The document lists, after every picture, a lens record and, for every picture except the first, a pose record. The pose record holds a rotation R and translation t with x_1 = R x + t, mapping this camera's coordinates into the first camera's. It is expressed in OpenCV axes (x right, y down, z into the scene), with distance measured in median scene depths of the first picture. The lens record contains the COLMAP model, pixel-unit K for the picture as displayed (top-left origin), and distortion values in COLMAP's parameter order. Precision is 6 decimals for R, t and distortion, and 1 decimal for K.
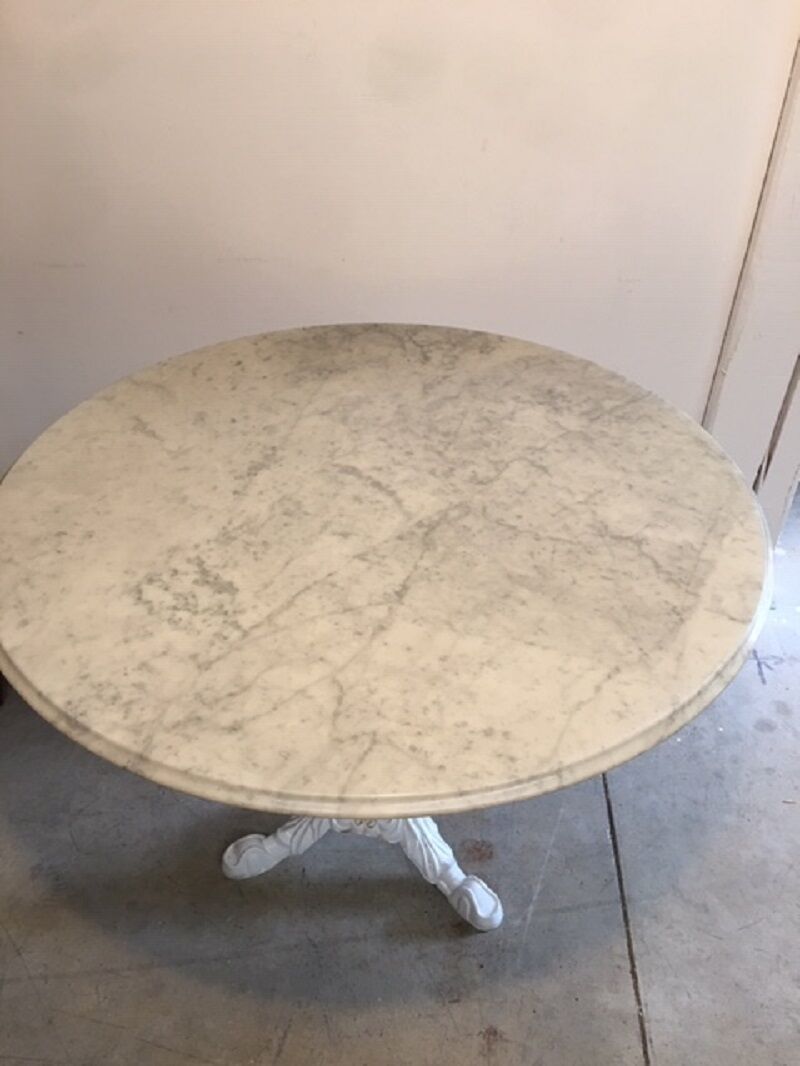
lens RADIAL K [[908.5, 0, 398.4], [0, 908.5, 526.5], [0, 0, 1]] dist [0.075041, -0.143717]
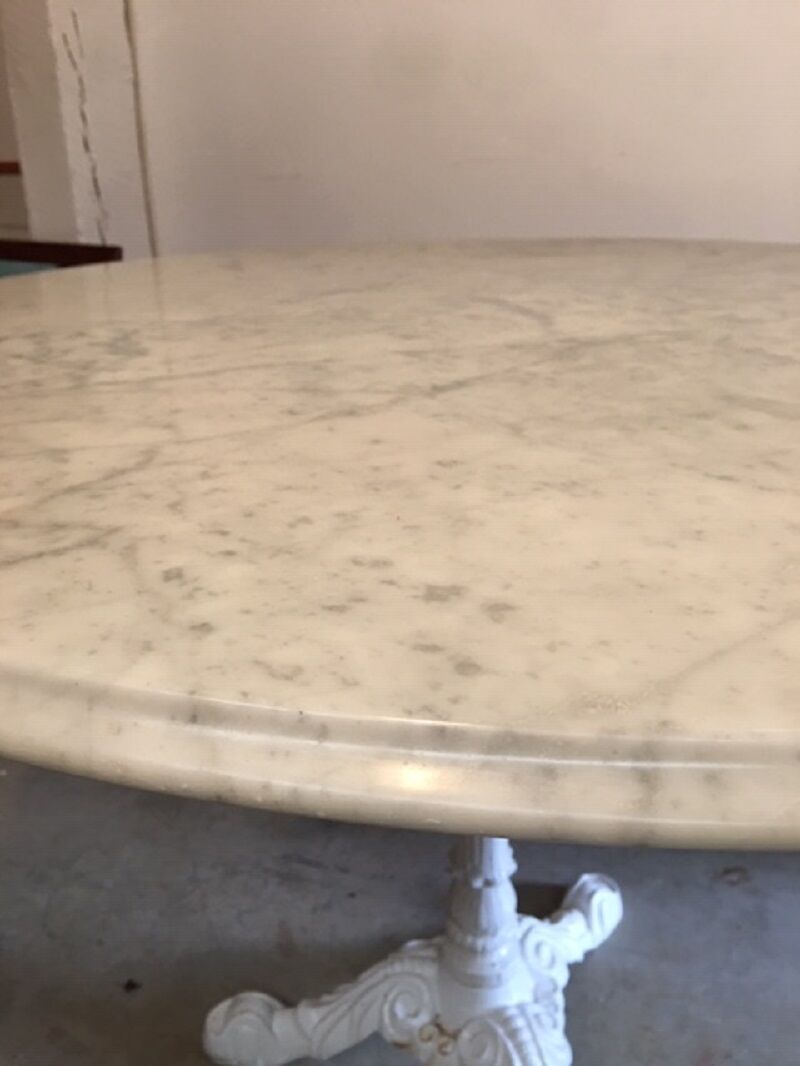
lens RADIAL K [[908.4, 0, 395.5], [0, 908.4, 523.7], [0, 0, 1]] dist [0.085922, -0.165517]
pose [[0.899382, 0.146497, -0.411886, 0.139782], [-0.247520, 0.947257, -0.203564, 0.189110], [0.360341, 0.285032, 0.888207, 0.532223]]
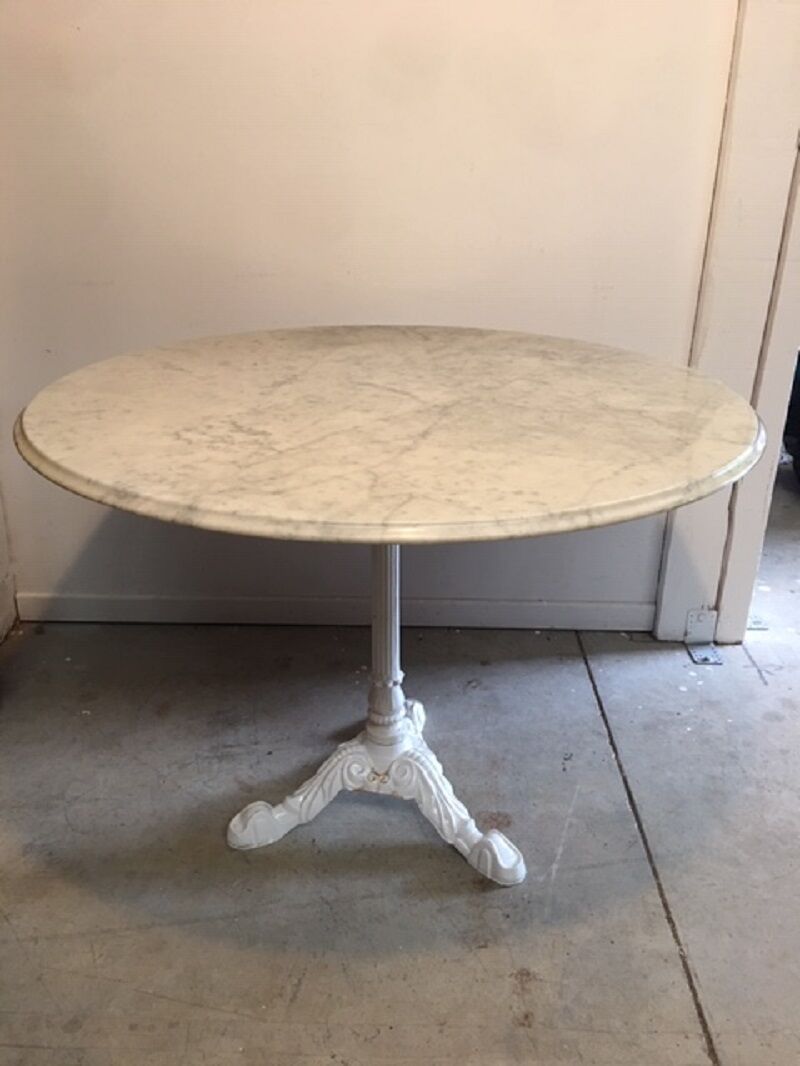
lens RADIAL K [[908.4, 0, 395.5], [0, 908.4, 523.7], [0, 0, 1]] dist [0.085922, -0.165517]
pose [[0.999377, -0.012970, 0.032815, -0.056258], [0.020968, 0.966277, -0.256651, 0.377160], [-0.028380, 0.257180, 0.965947, -0.005382]]
